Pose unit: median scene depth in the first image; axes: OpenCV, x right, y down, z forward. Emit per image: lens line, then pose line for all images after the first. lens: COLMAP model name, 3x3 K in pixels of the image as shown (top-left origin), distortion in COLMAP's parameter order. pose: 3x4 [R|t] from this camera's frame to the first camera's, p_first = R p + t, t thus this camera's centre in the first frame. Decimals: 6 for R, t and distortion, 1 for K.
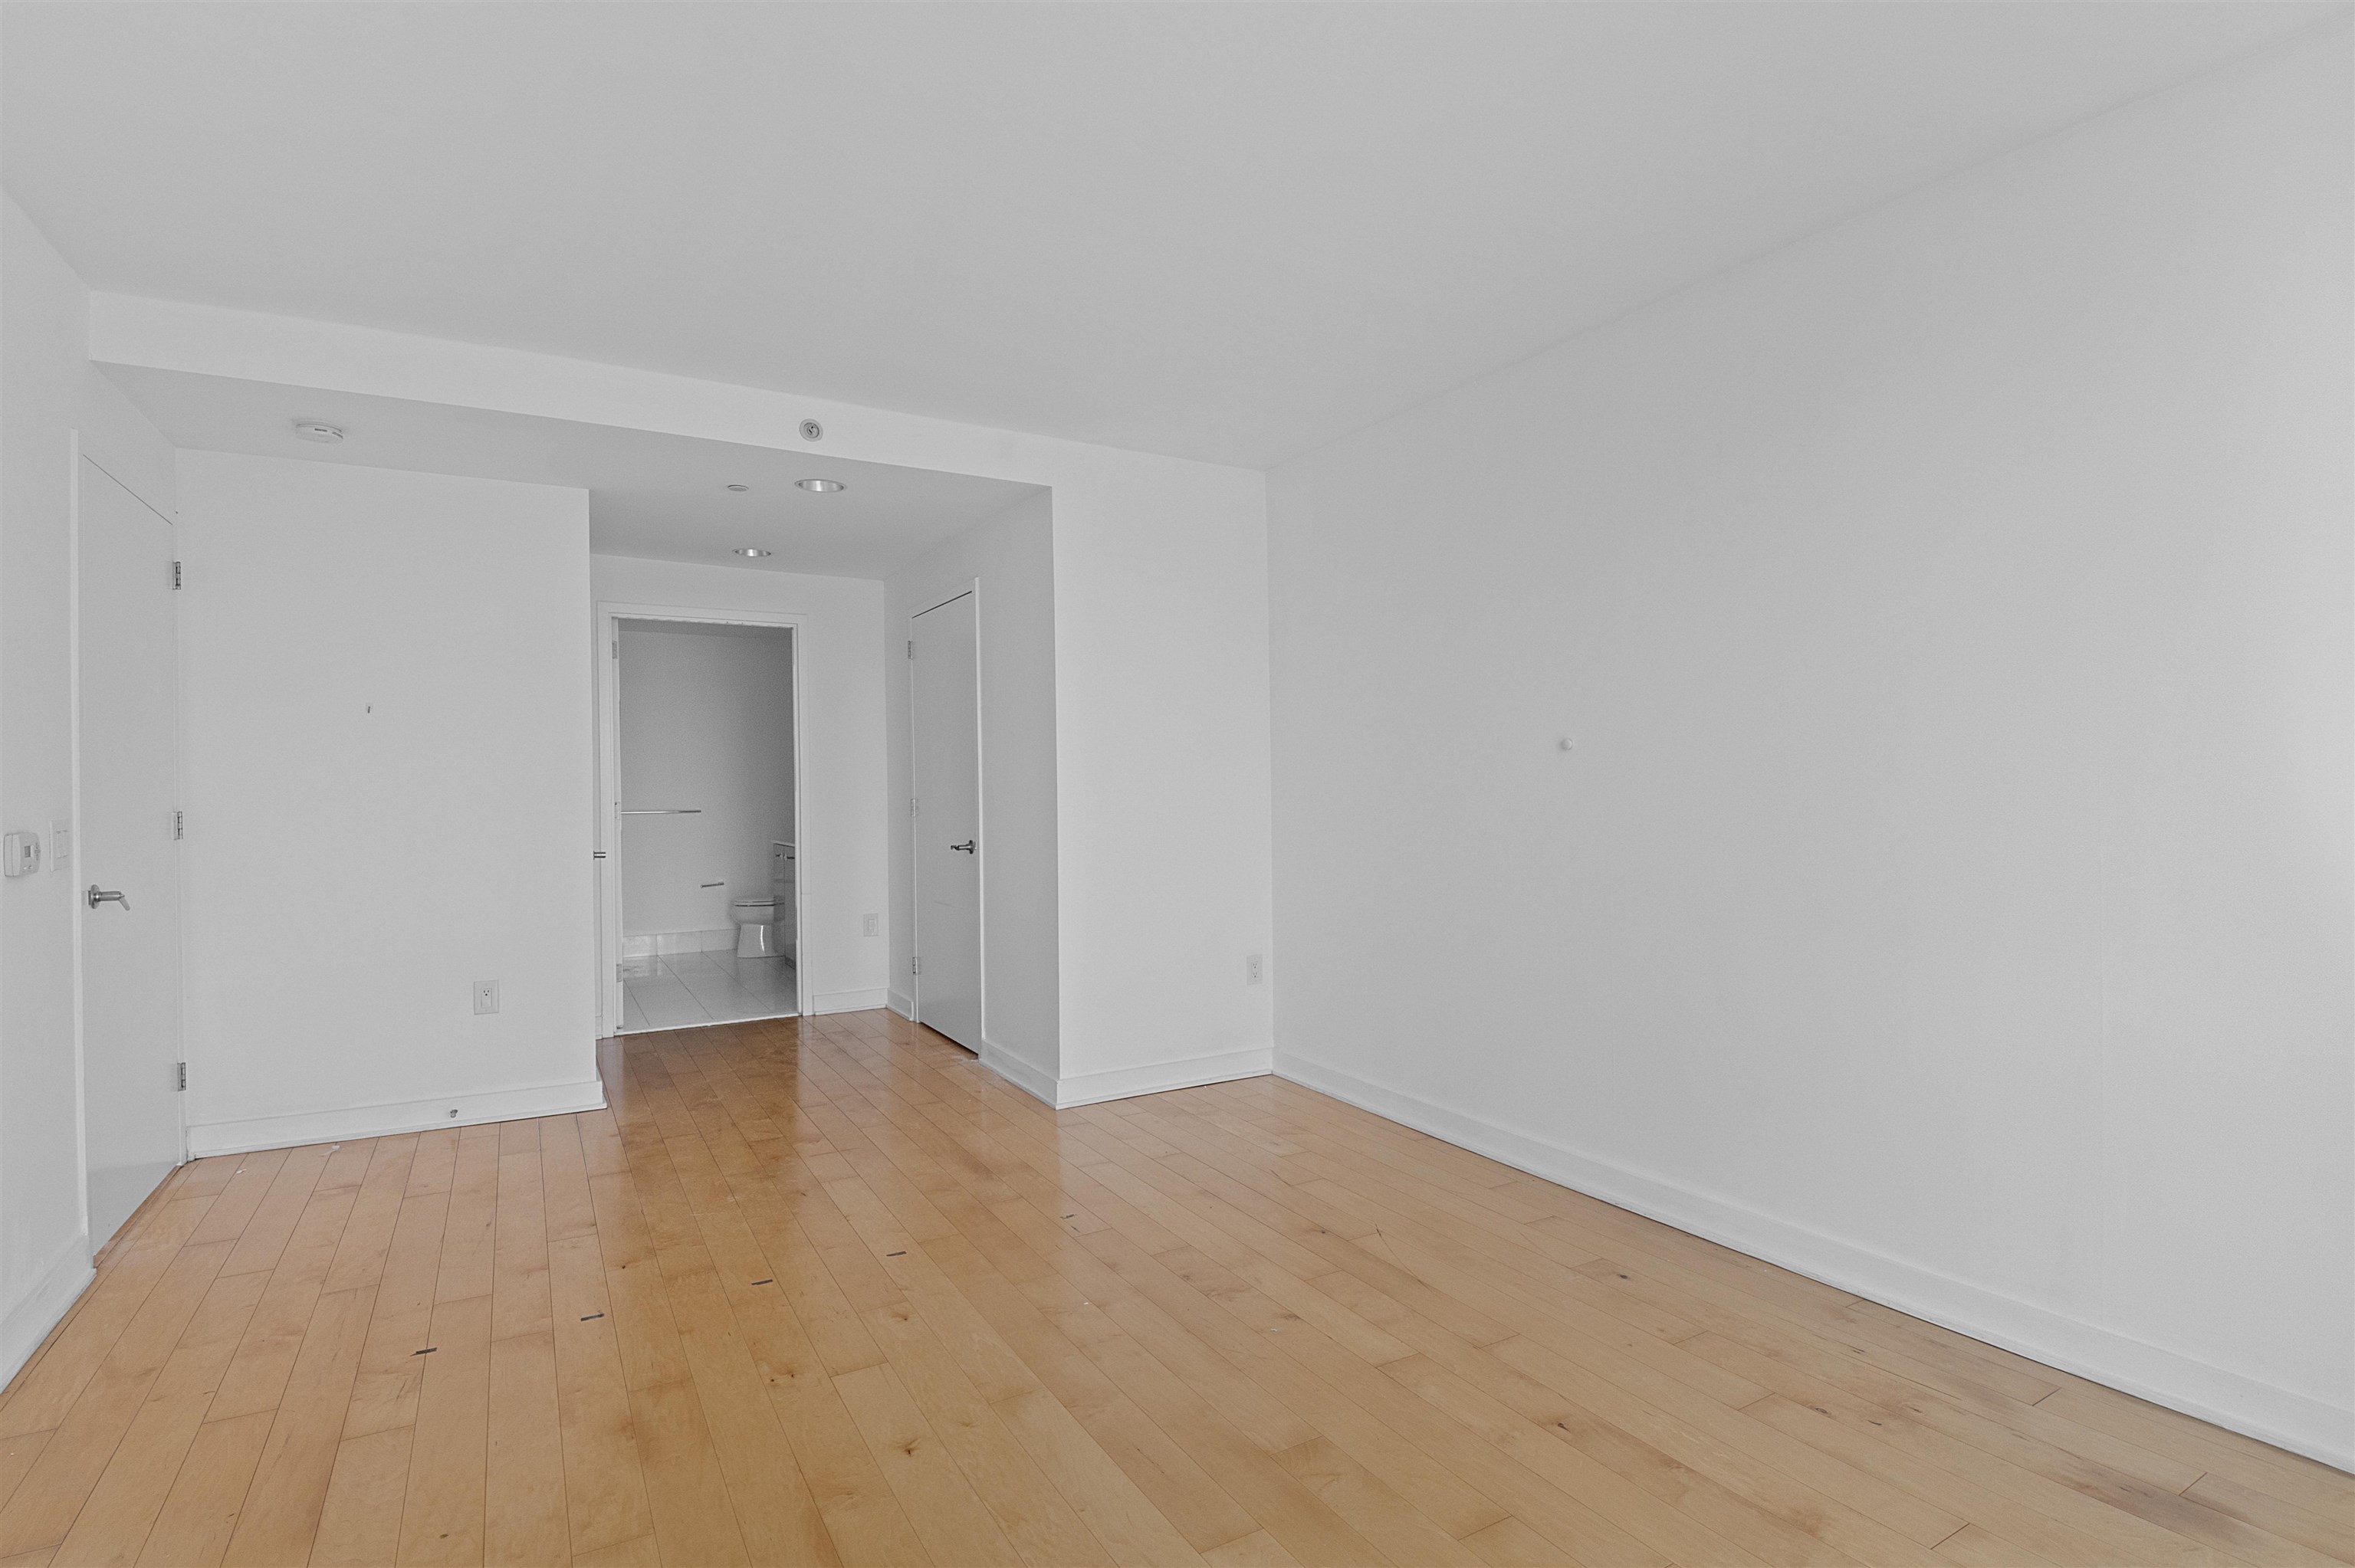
lens RADIAL K [[1140.0, 0, 1173.8], [0, 1140.0, 803.2], [0, 0, 1]] dist [0.016079, -0.024861]
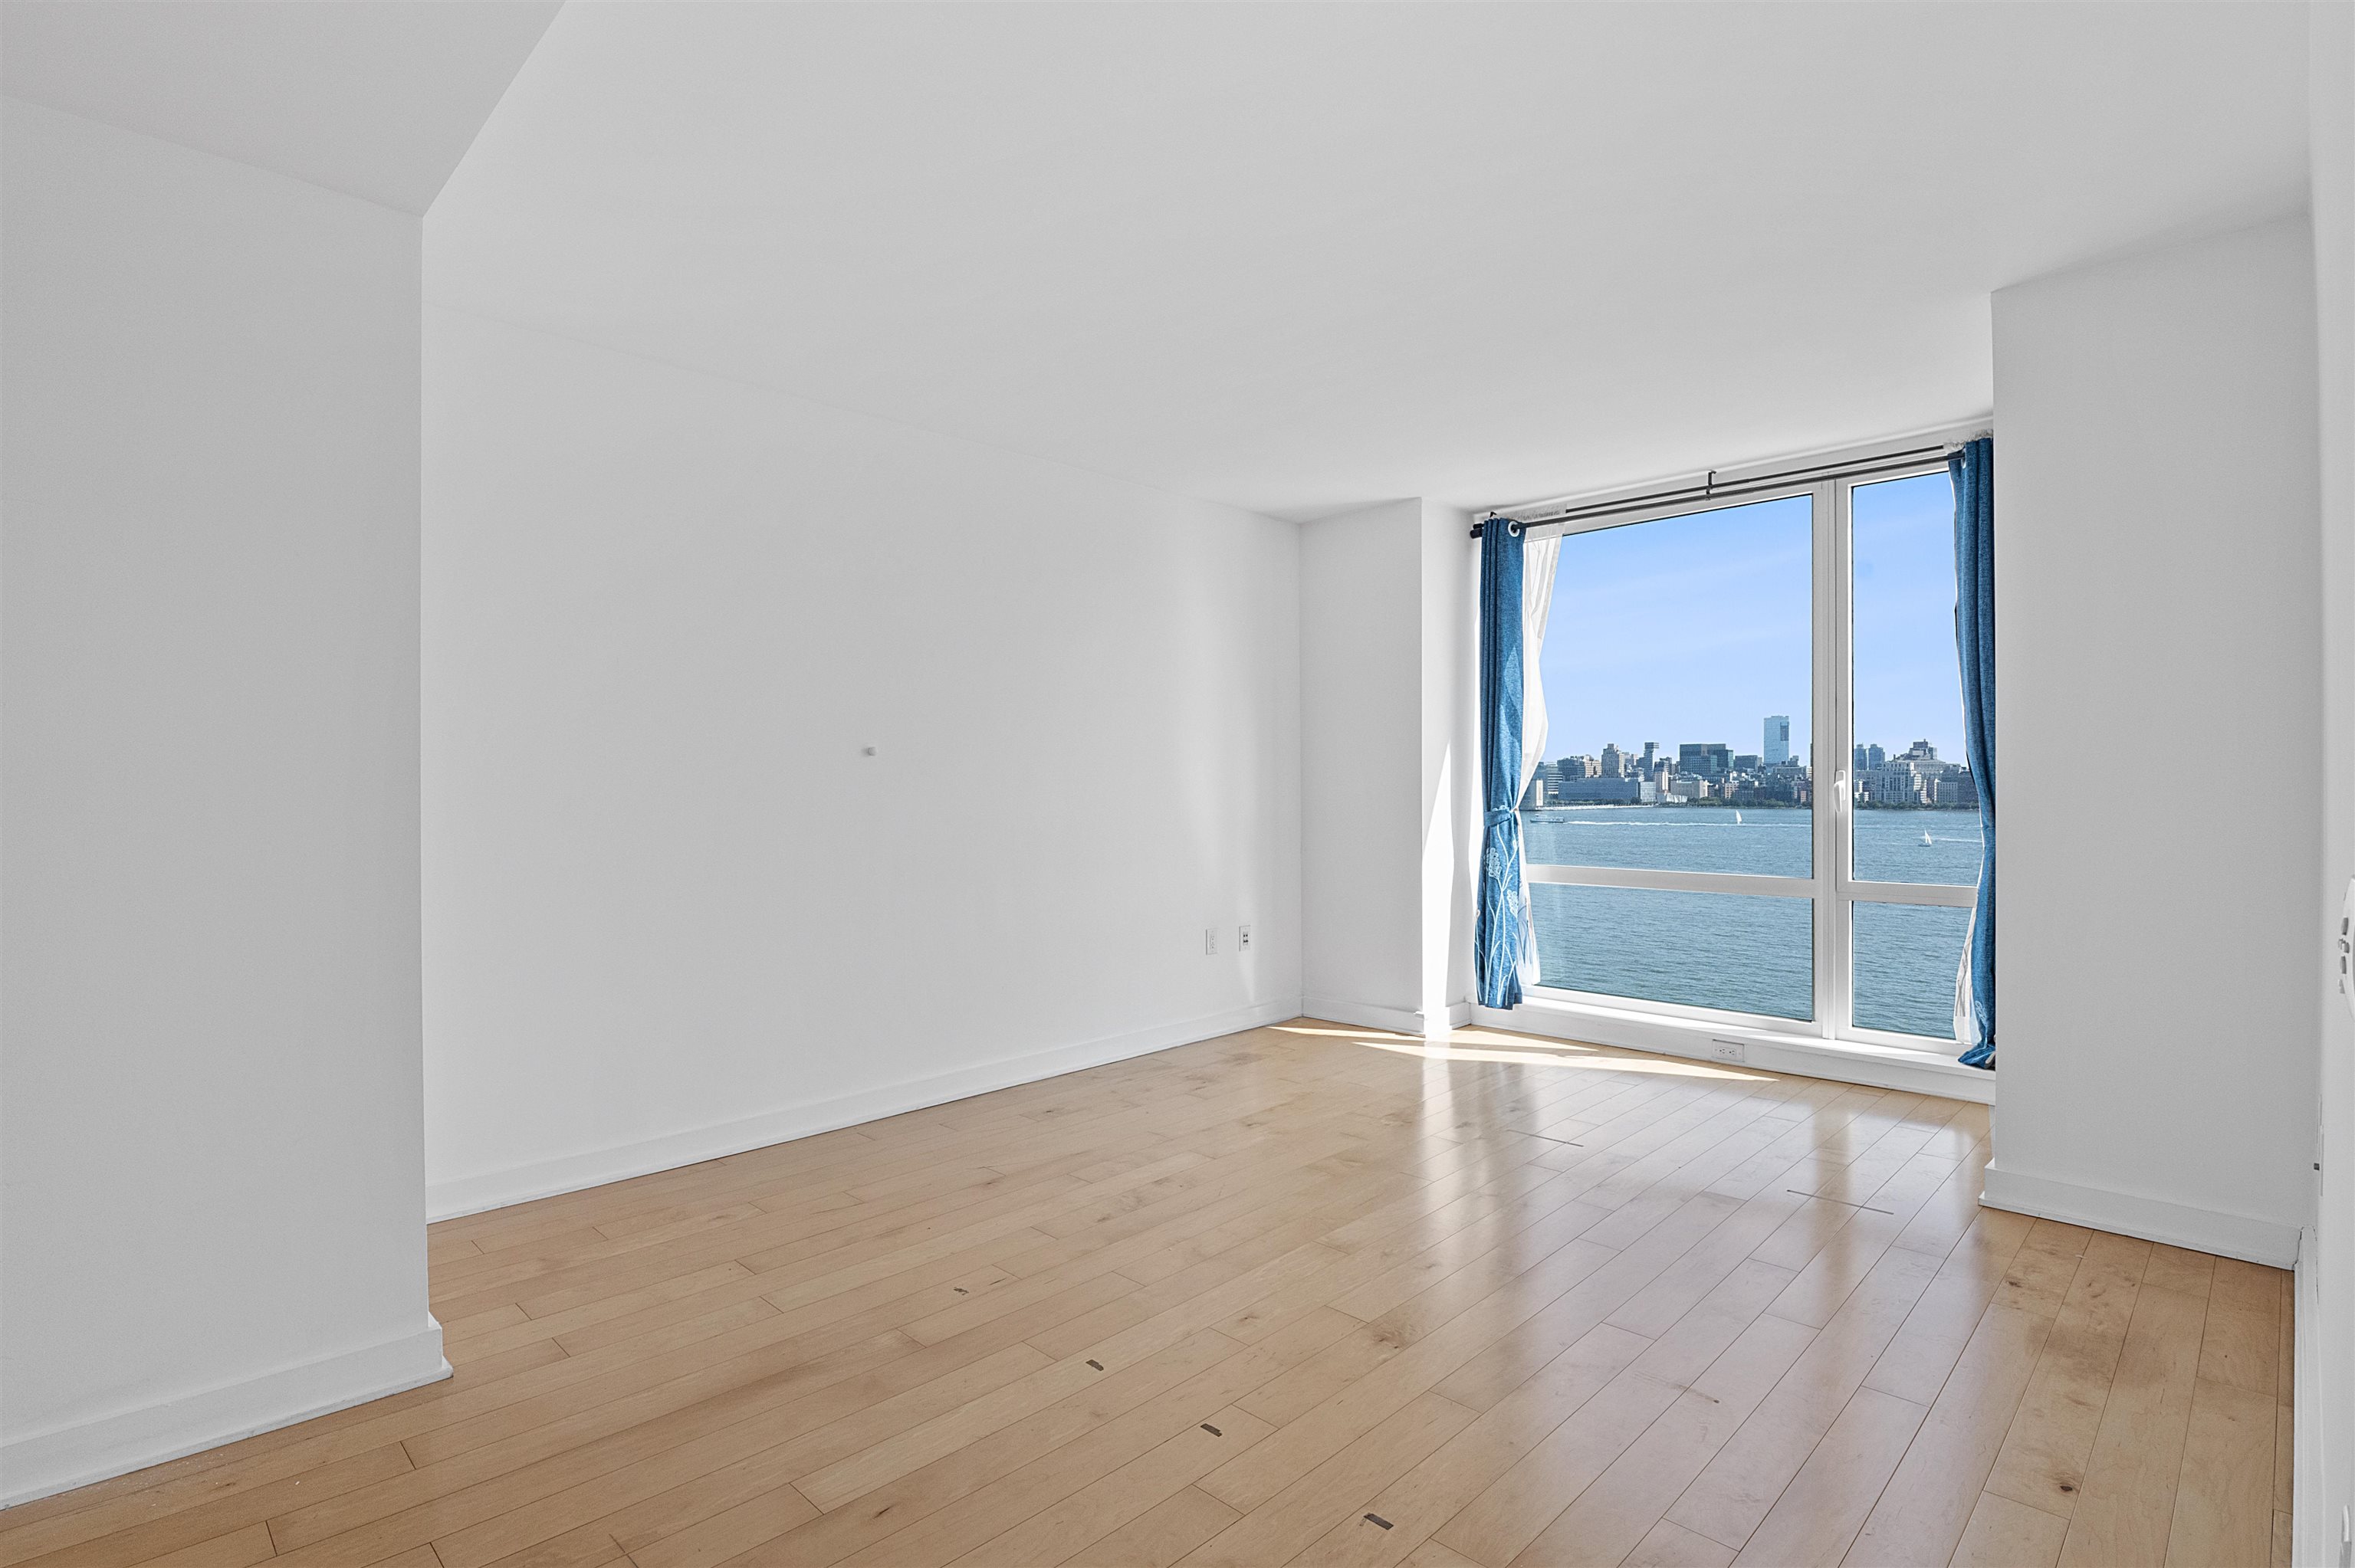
lens RADIAL K [[1118.2, 0, 1169.0], [0, 1118.2, 776.6], [0, 0, 1]] dist [0.034081, -0.037193]
pose [[-0.258731, 0.022495, 0.965687, -0.875040], [0.023107, 0.999587, -0.017093, 0.000898], [-0.965673, 0.017892, -0.259144, 0.985405]]
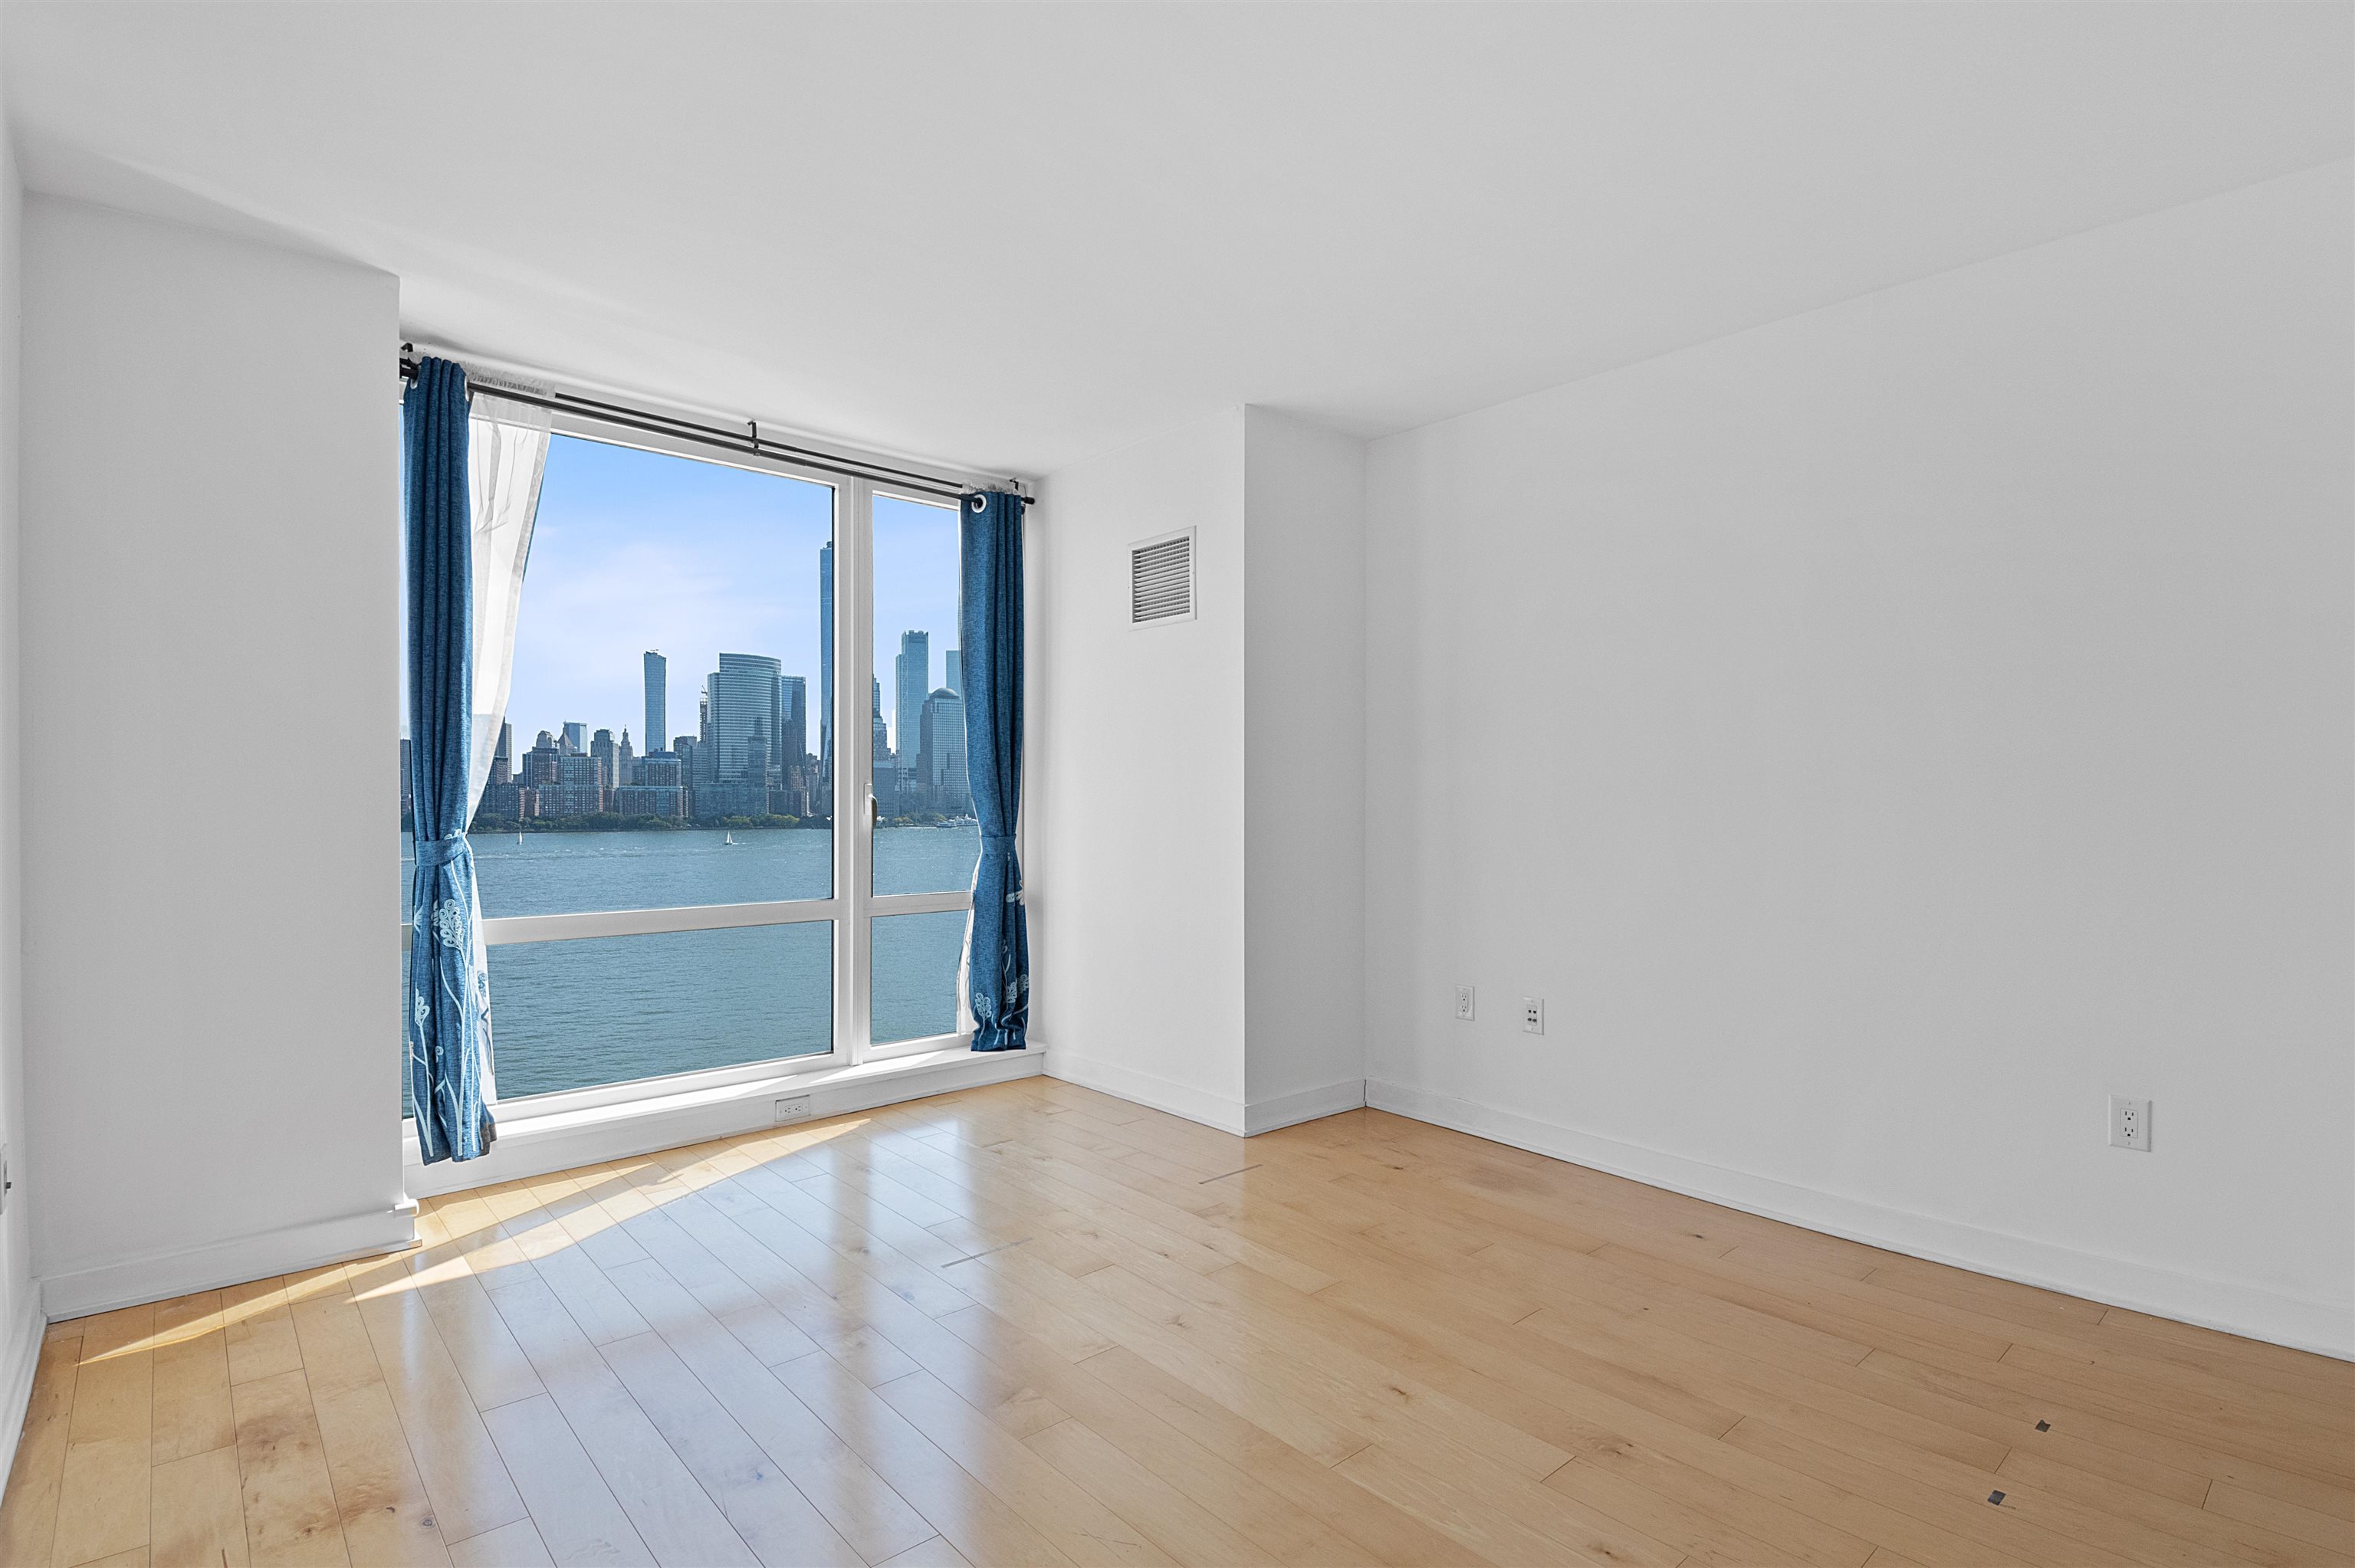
lens RADIAL K [[1140.0, 0, 1173.8], [0, 1140.0, 803.2], [0, 0, 1]] dist [0.016079, -0.024861]
pose [[-0.980939, 0.010465, -0.194032, 0.113803], [0.006541, 0.999761, 0.020857, -0.013909], [0.194204, 0.019190, -0.980773, 1.220612]]
